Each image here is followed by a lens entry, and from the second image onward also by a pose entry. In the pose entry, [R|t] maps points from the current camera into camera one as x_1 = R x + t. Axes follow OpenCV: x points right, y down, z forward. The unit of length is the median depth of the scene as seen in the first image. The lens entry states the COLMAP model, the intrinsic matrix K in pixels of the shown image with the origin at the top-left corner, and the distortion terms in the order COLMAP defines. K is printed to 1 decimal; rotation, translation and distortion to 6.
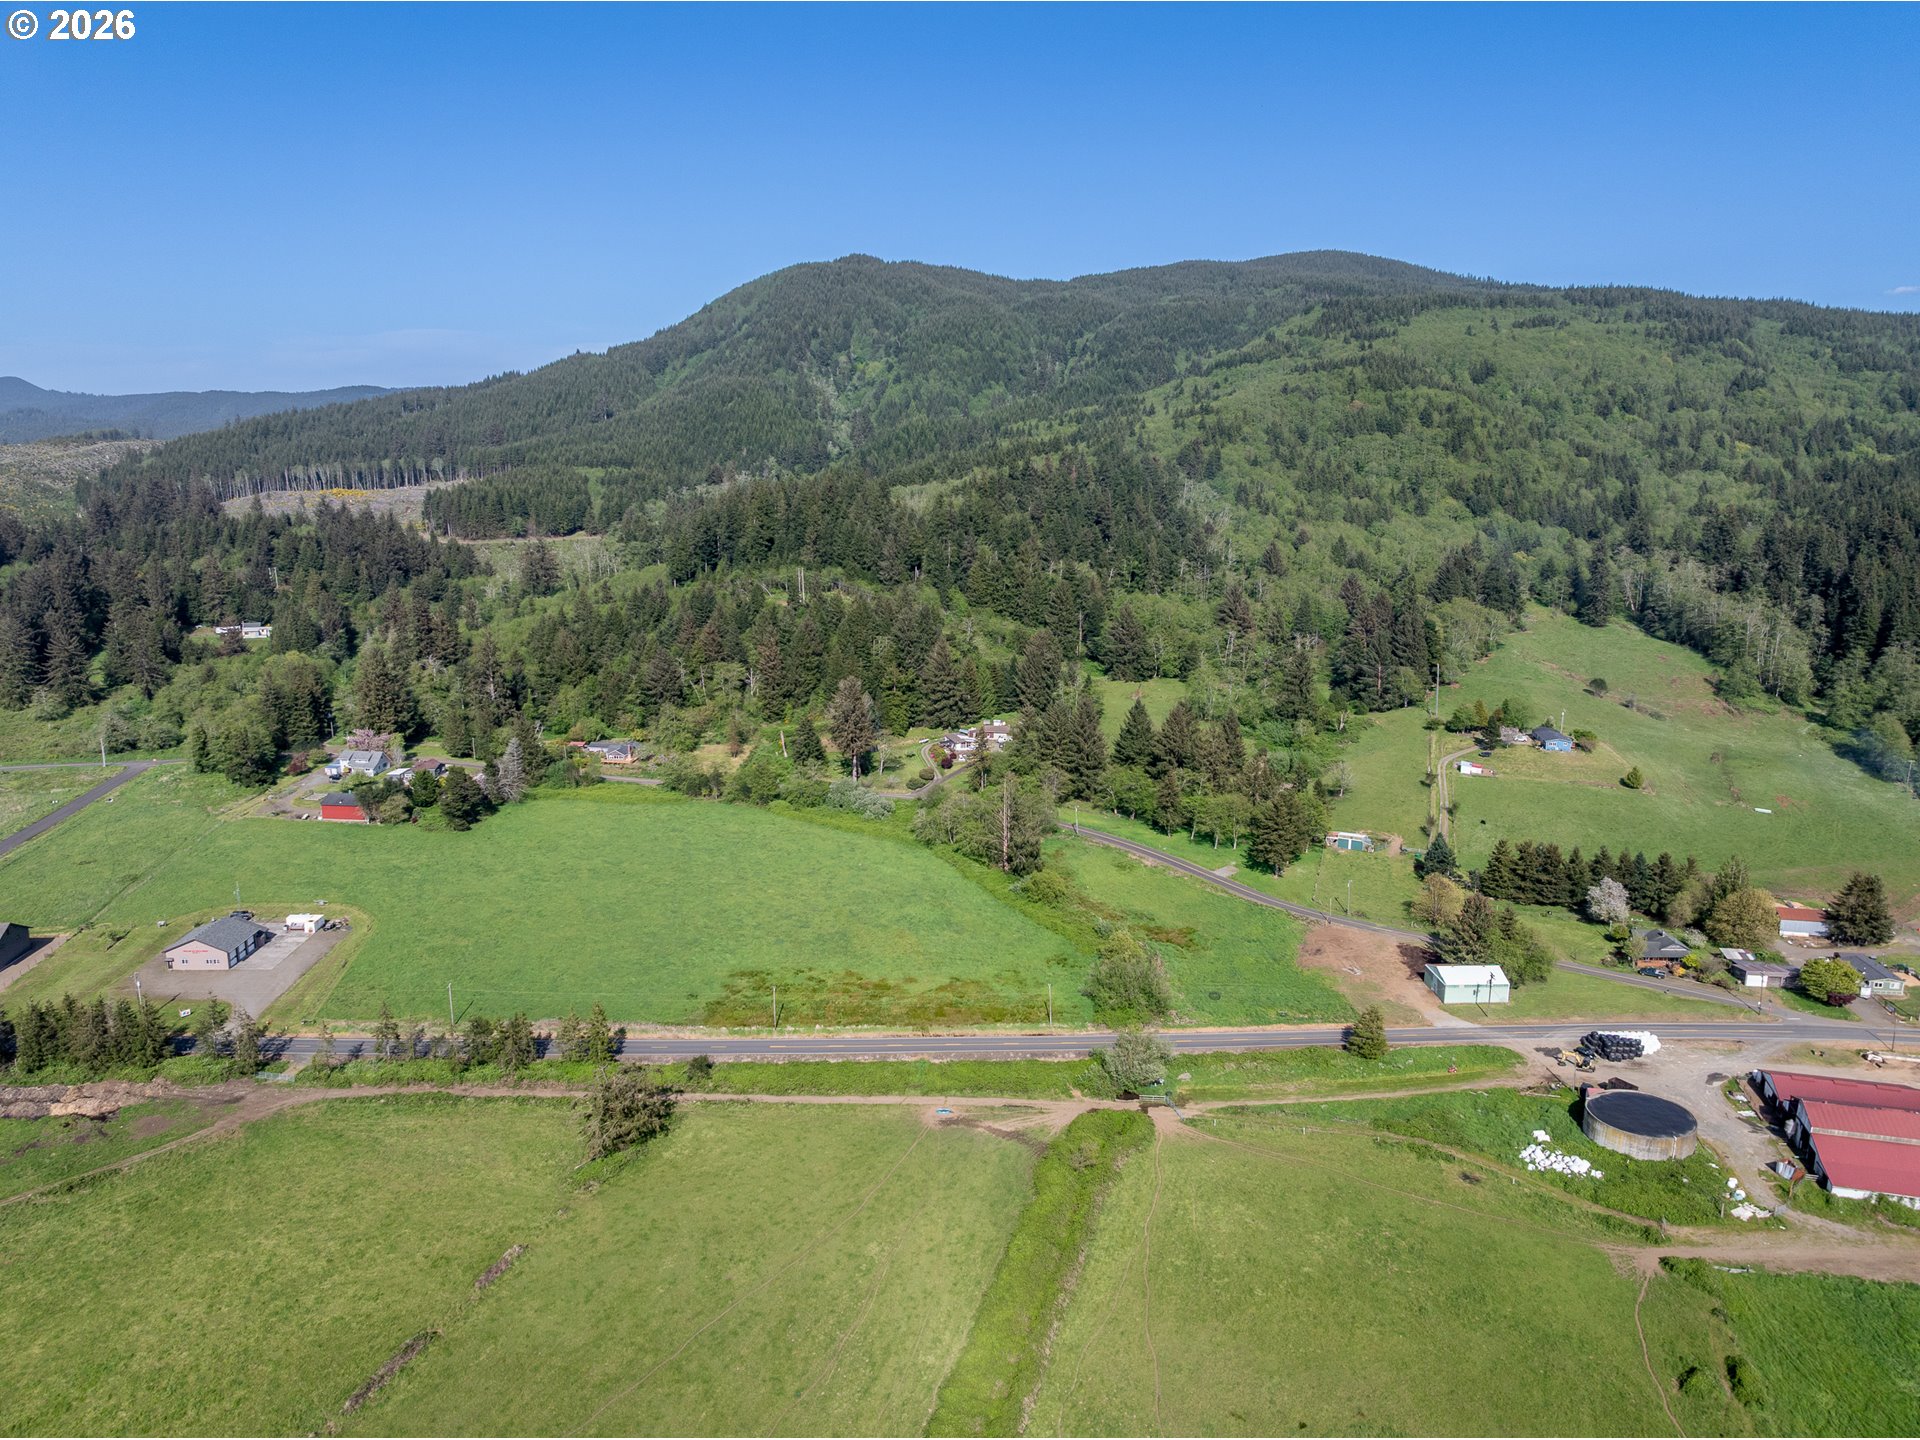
lens RADIAL K [[1346.0, 0, 971.7], [0, 1346.0, 718.9], [0, 0, 1]] dist [-0.036970, 0.004655]
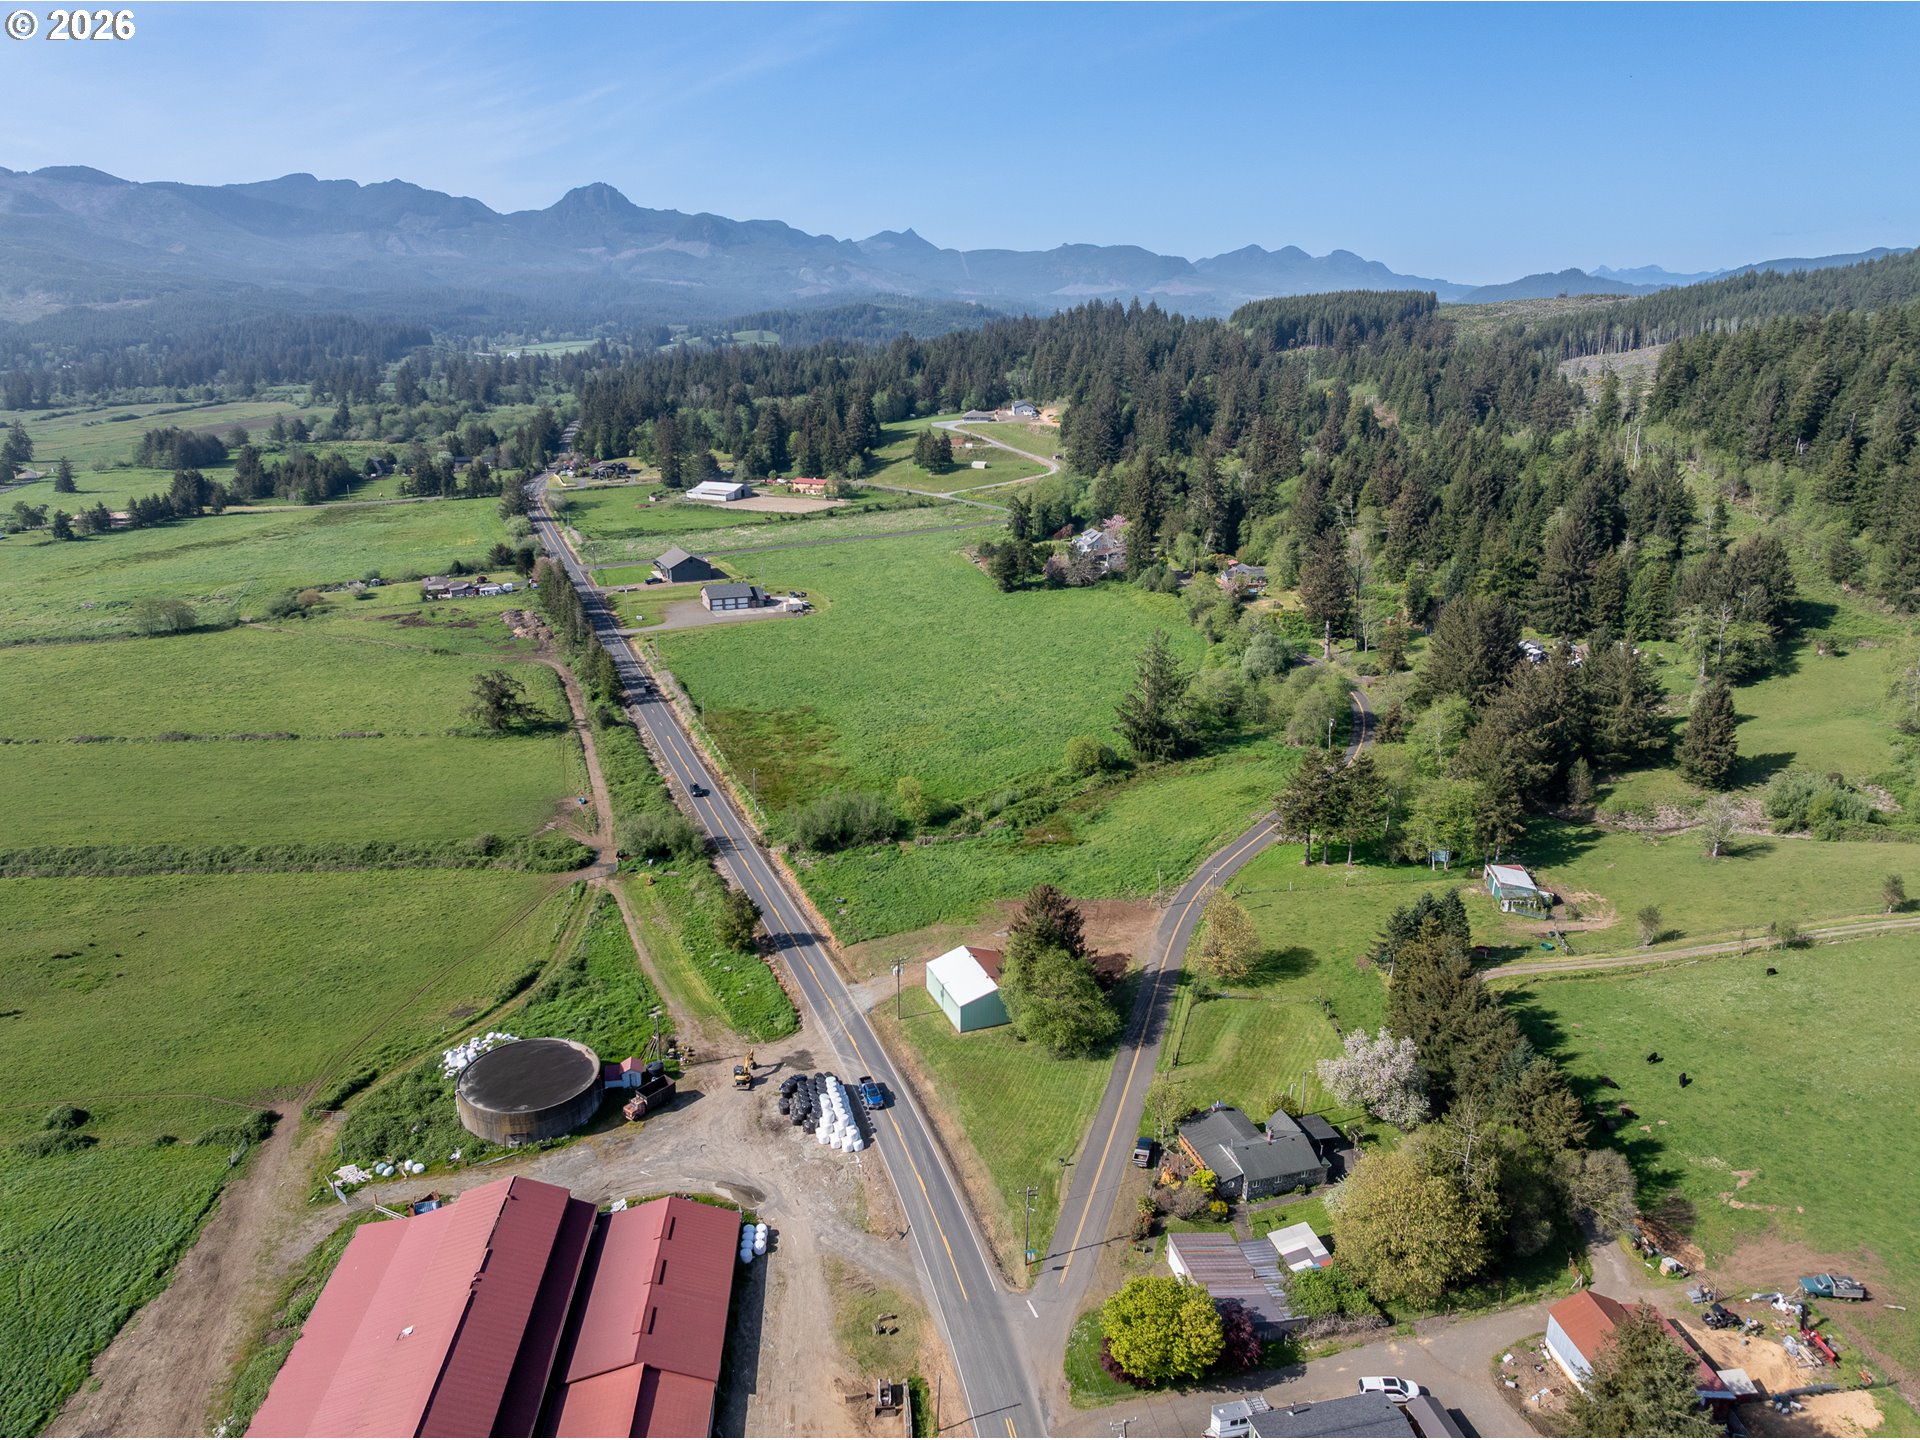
lens RADIAL K [[1346.0, 0, 971.3], [0, 1346.0, 700.2], [0, 0, 1]] dist [-0.036970, 0.004655]
pose [[0.329278, 0.260565, -0.907569, 0.476716], [-0.191498, 0.959624, 0.206032, -0.042561], [0.924611, 0.105956, 0.365881, 0.365902]]
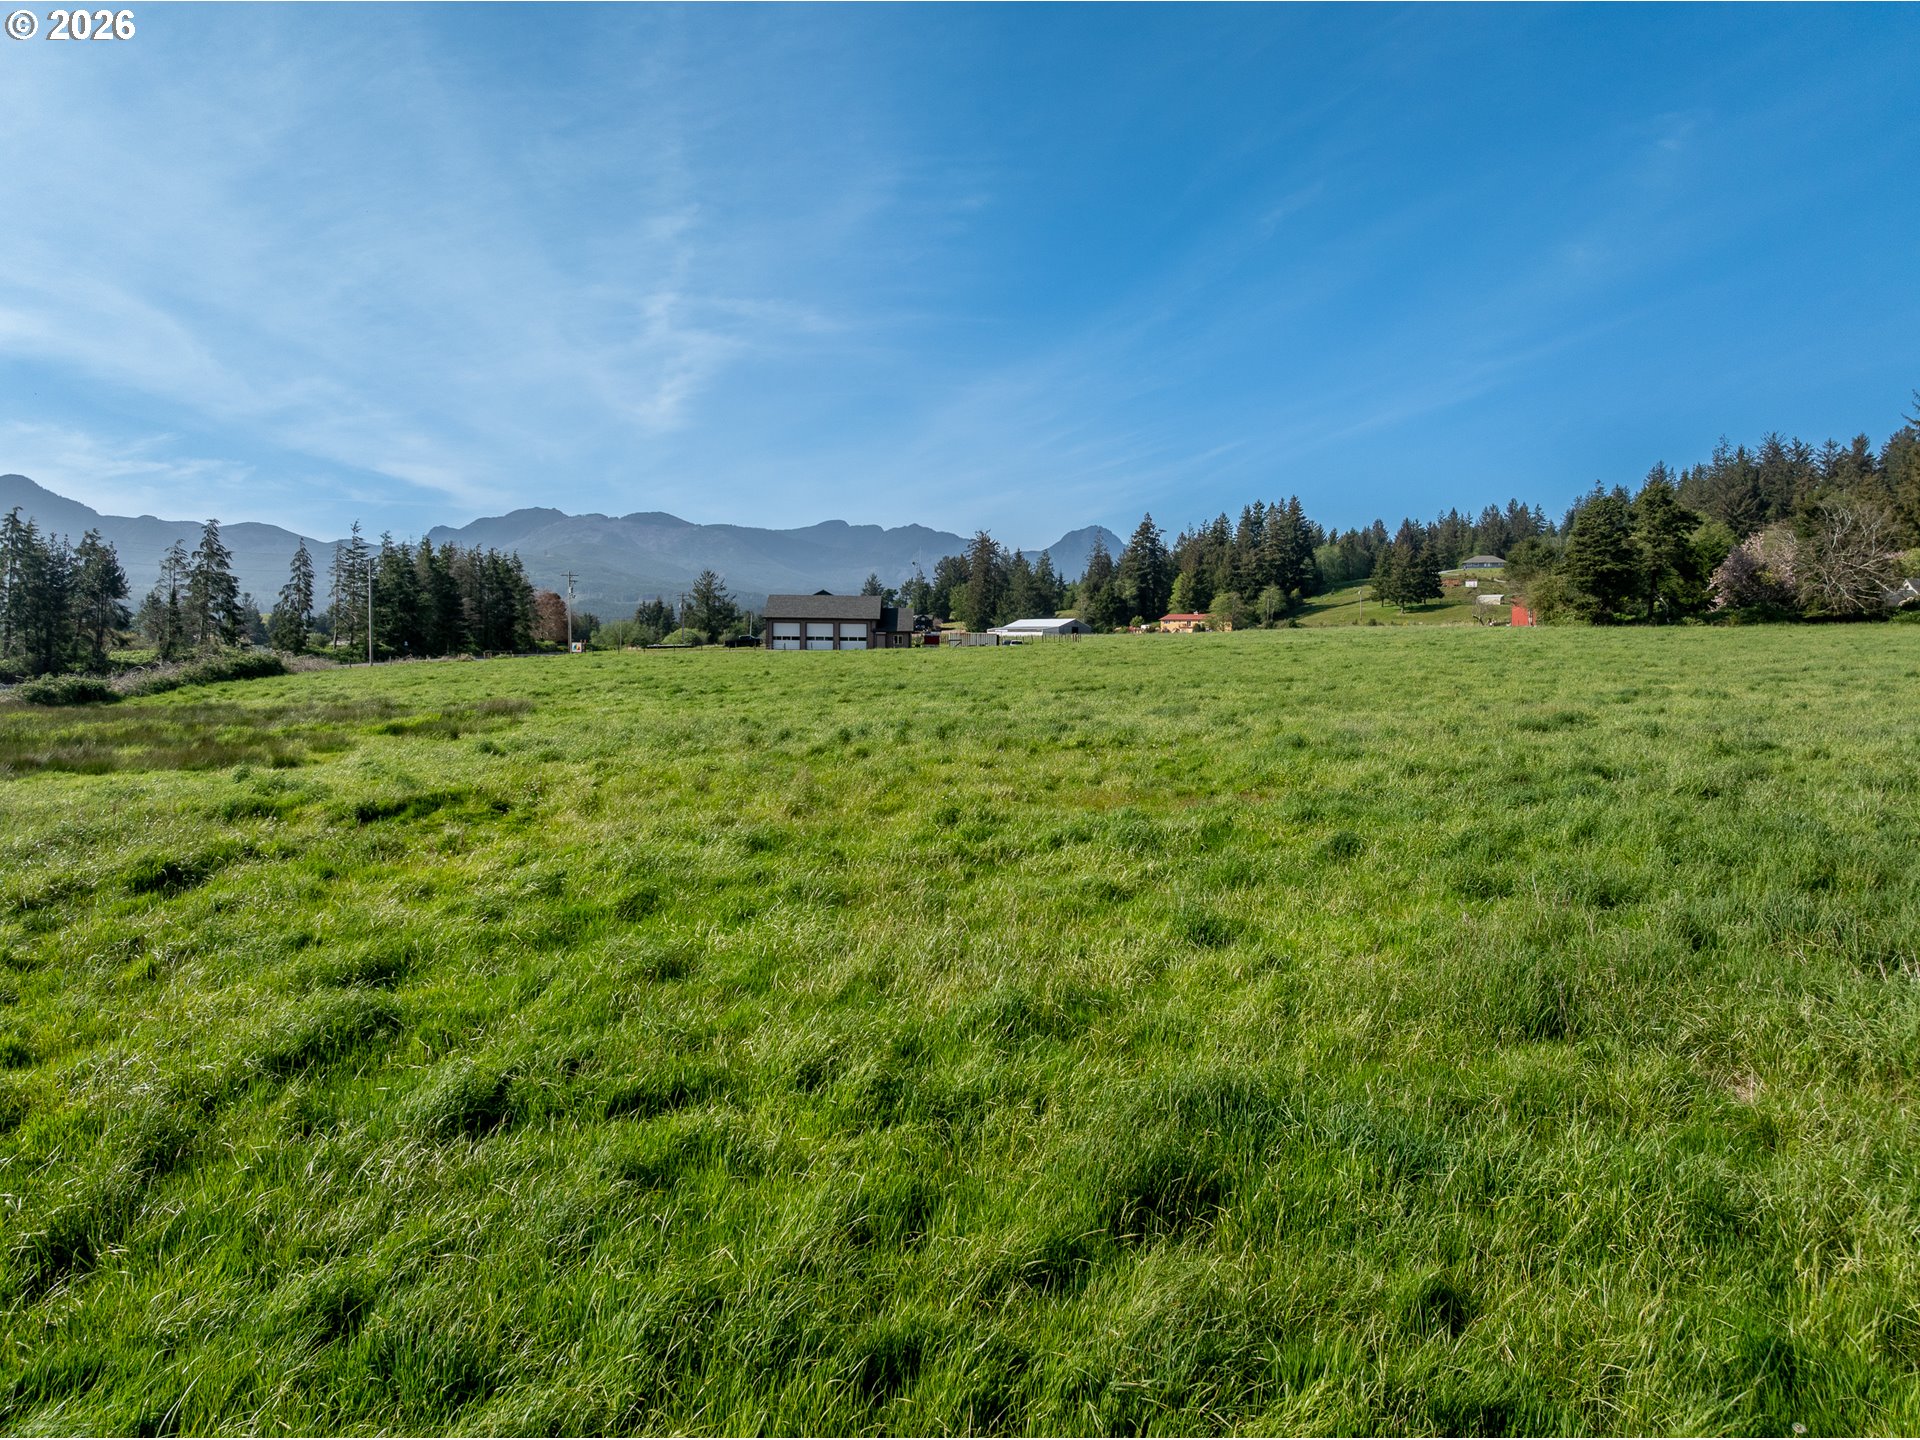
lens RADIAL K [[1346.0, 0, 963.5], [0, 1346.0, 711.7], [0, 0, 1]] dist [-0.036970, 0.004655]
pose [[-0.023437, 0.038767, -0.998973, 0.013727], [-0.207114, 0.977381, 0.042788, 0.086693], [0.978036, 0.207904, -0.014877, 0.552751]]
